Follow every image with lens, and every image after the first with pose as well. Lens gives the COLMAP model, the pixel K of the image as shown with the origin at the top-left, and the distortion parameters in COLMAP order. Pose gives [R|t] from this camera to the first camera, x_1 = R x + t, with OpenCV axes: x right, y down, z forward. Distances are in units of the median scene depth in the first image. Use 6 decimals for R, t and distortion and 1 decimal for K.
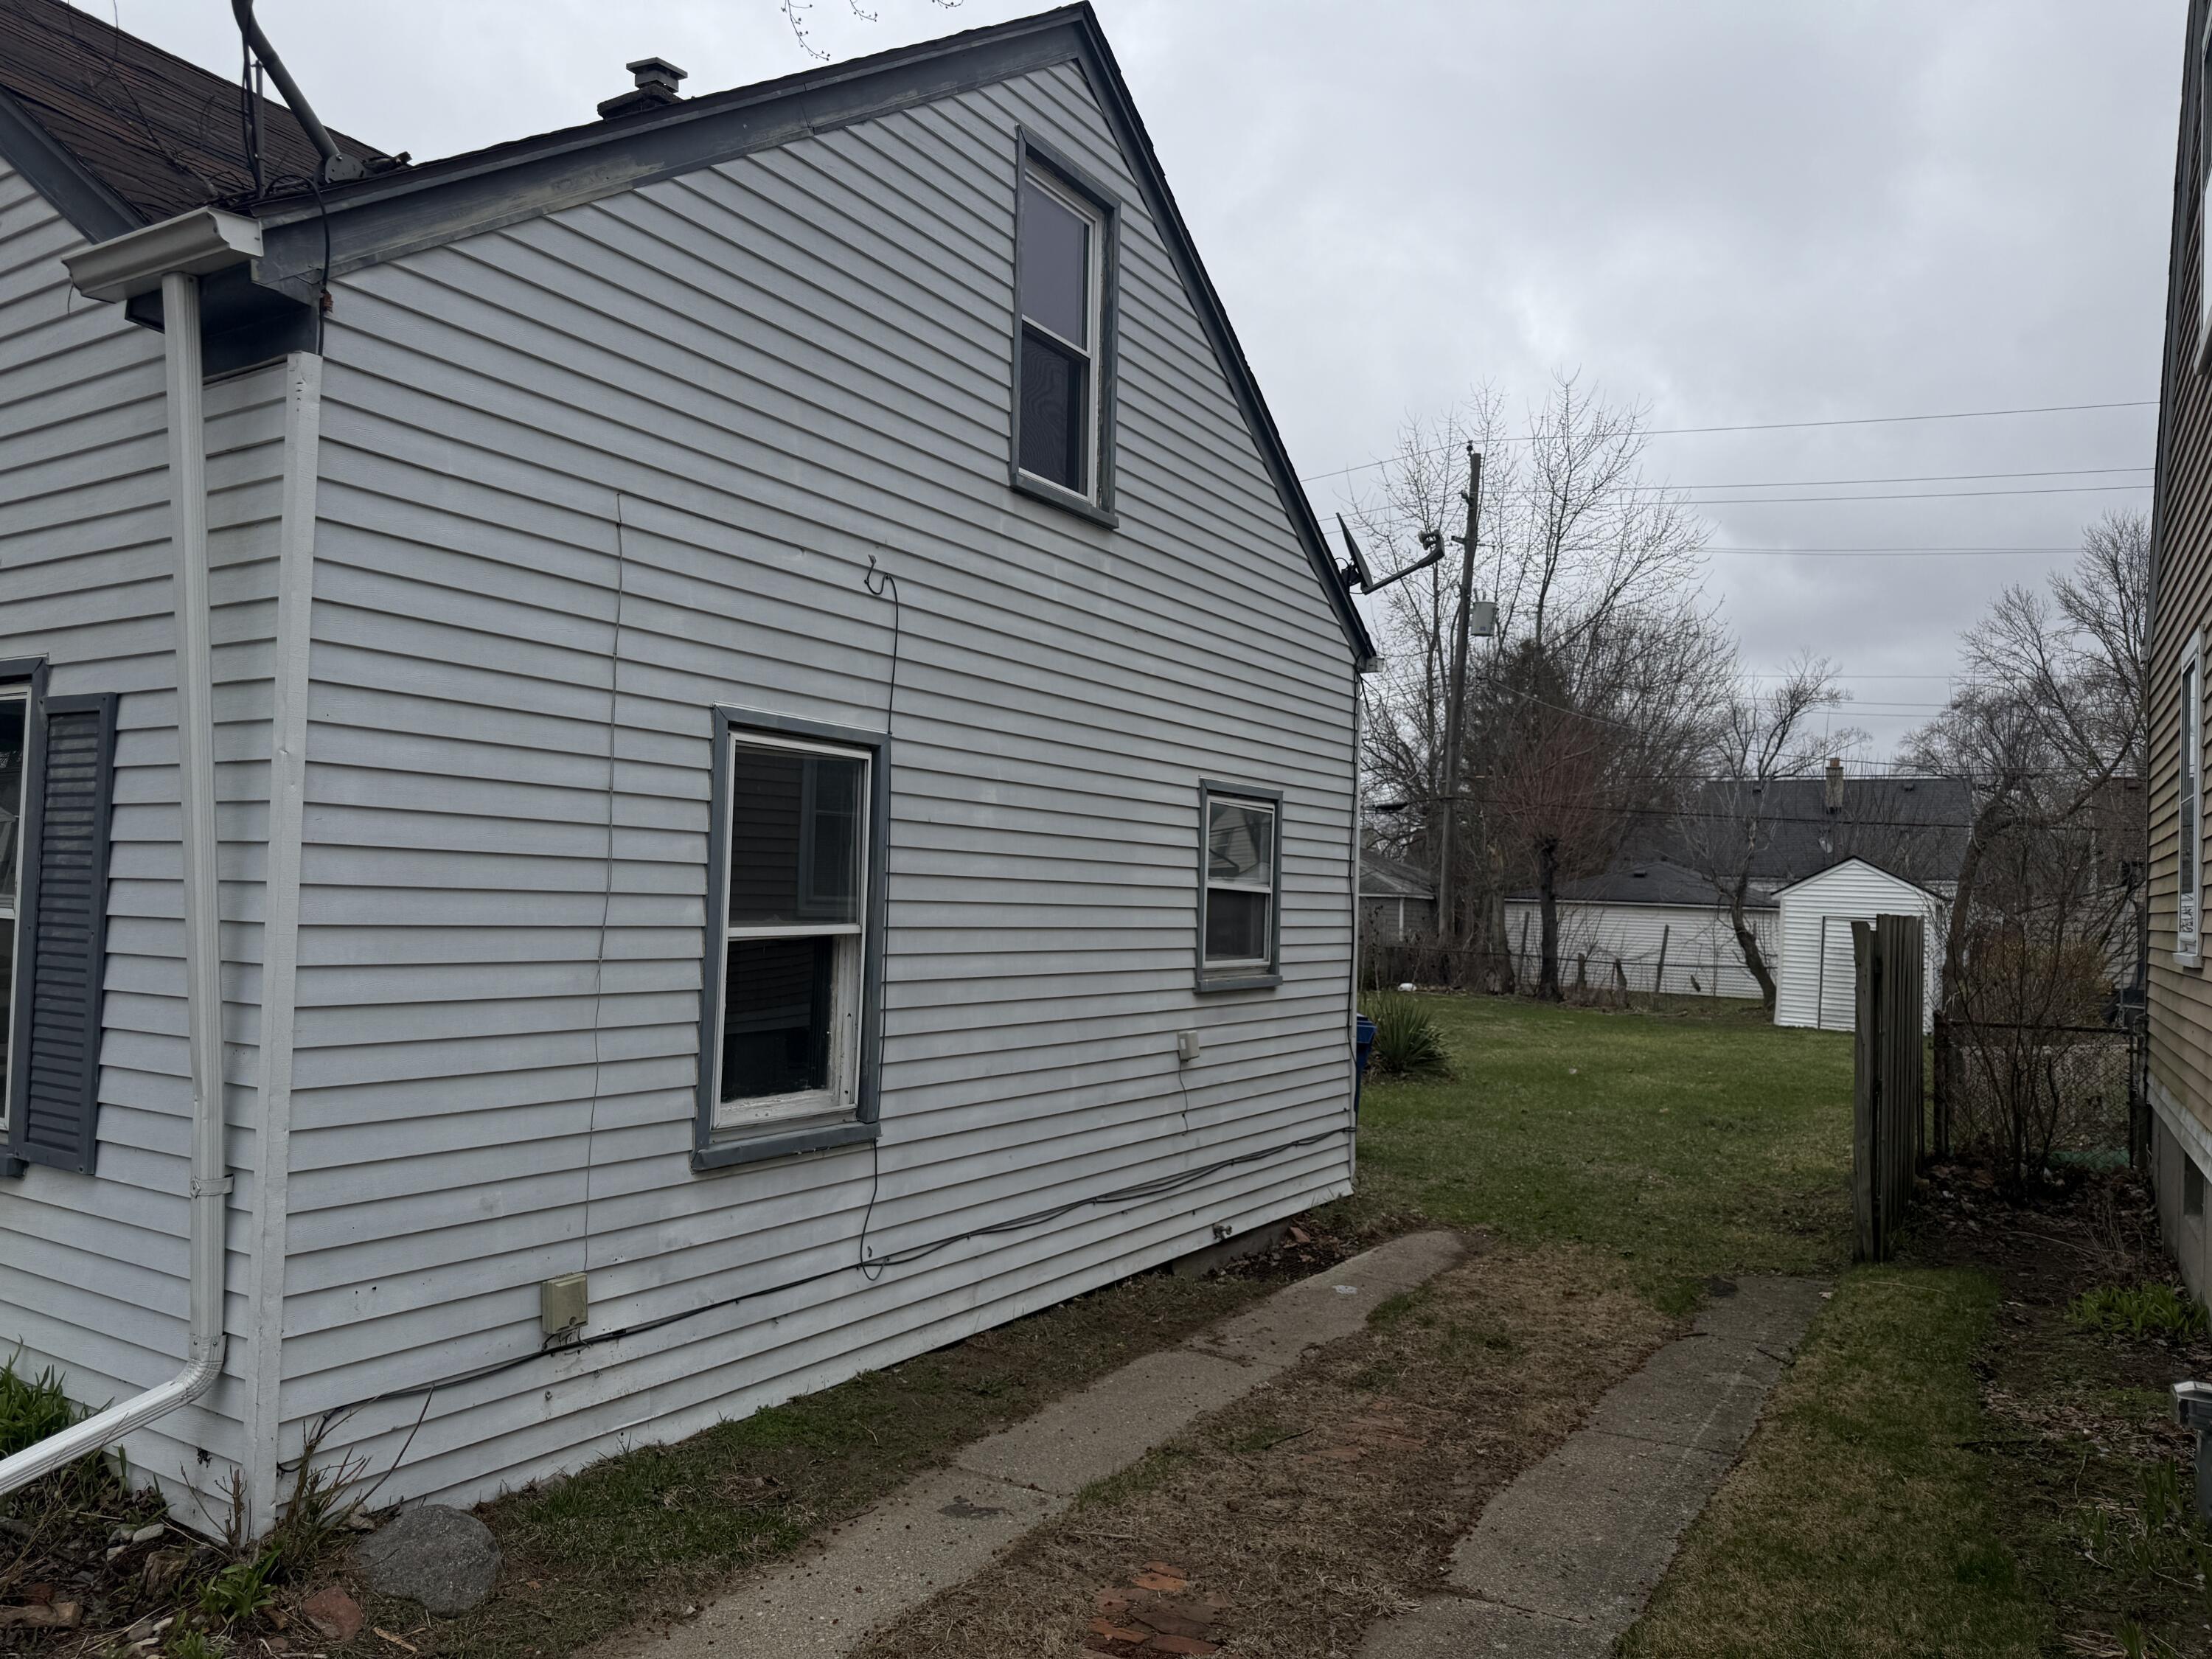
lens RADIAL K [[1563.1, 0, 1100.4], [0, 1563.1, 837.6], [0, 0, 1]] dist [0.058119, -0.031319]
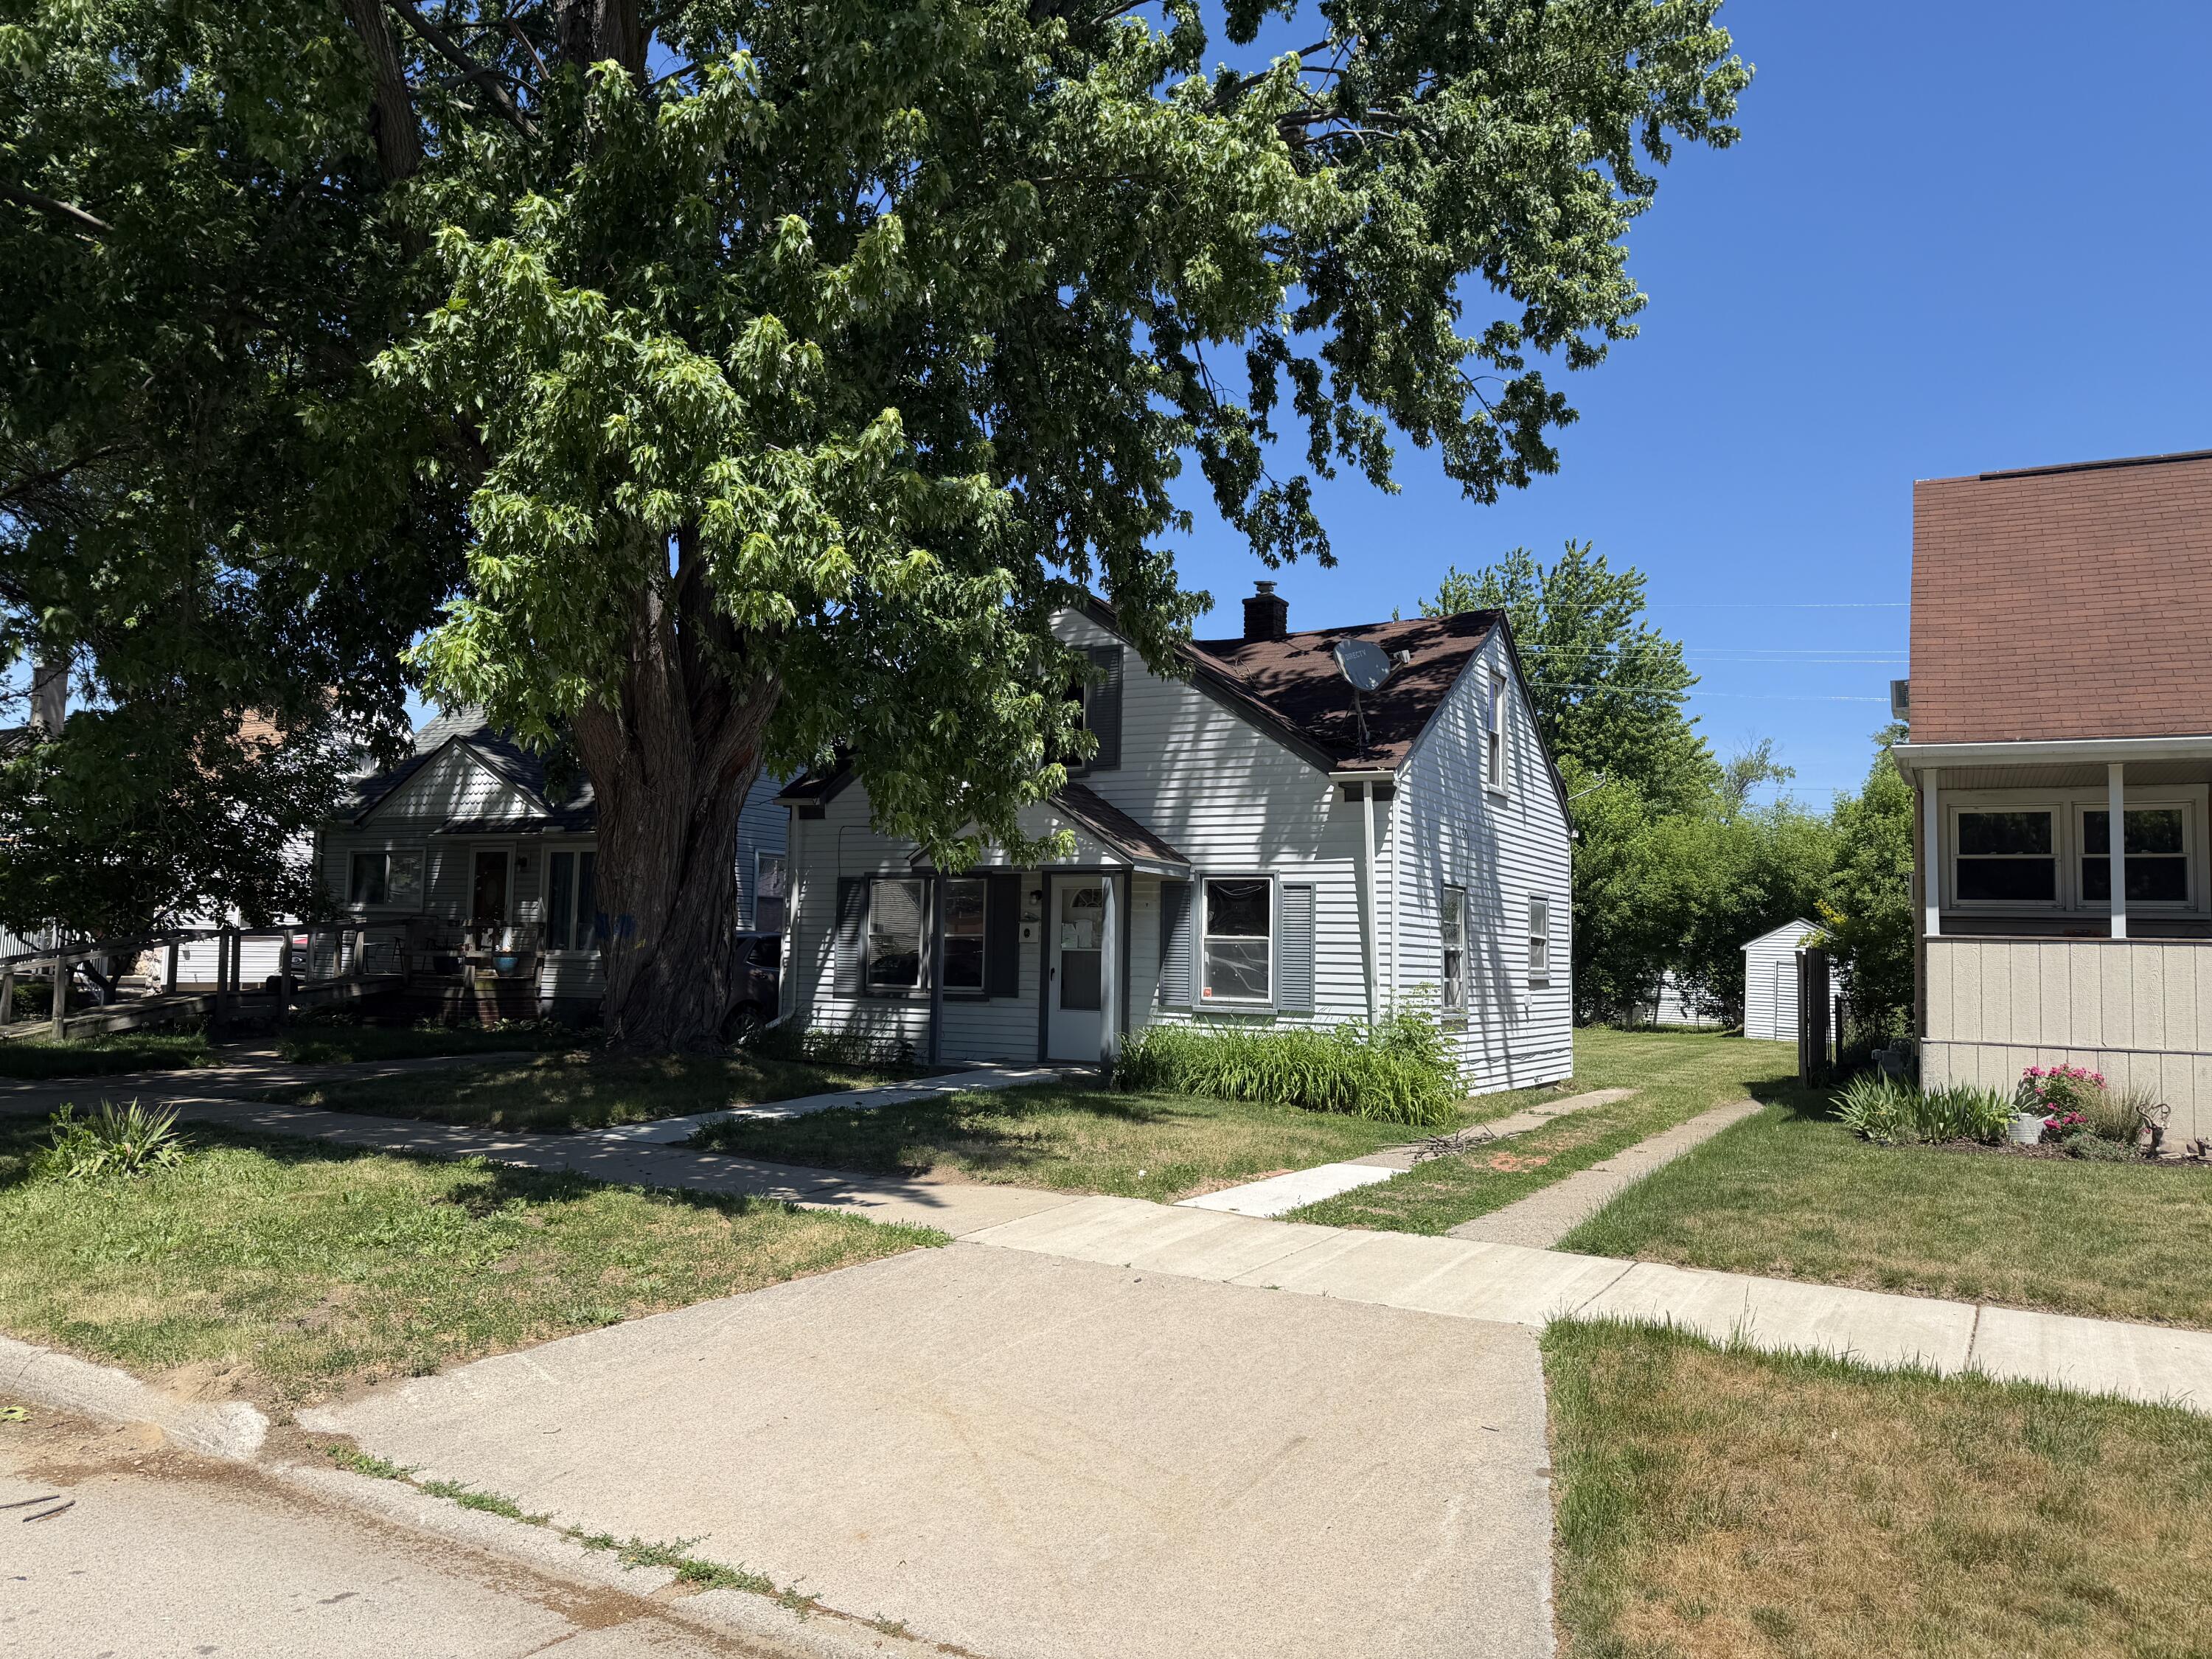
lens RADIAL K [[1562.6, 0, 1106.0], [0, 1562.6, 829.5], [0, 0, 1]] dist [0.083944, -0.171738]
pose [[0.999991, 0.002576, -0.003510, -0.817408], [-0.002742, 0.998832, -0.048232, -0.026594], [0.003382, 0.048241, 0.998830, -1.991815]]
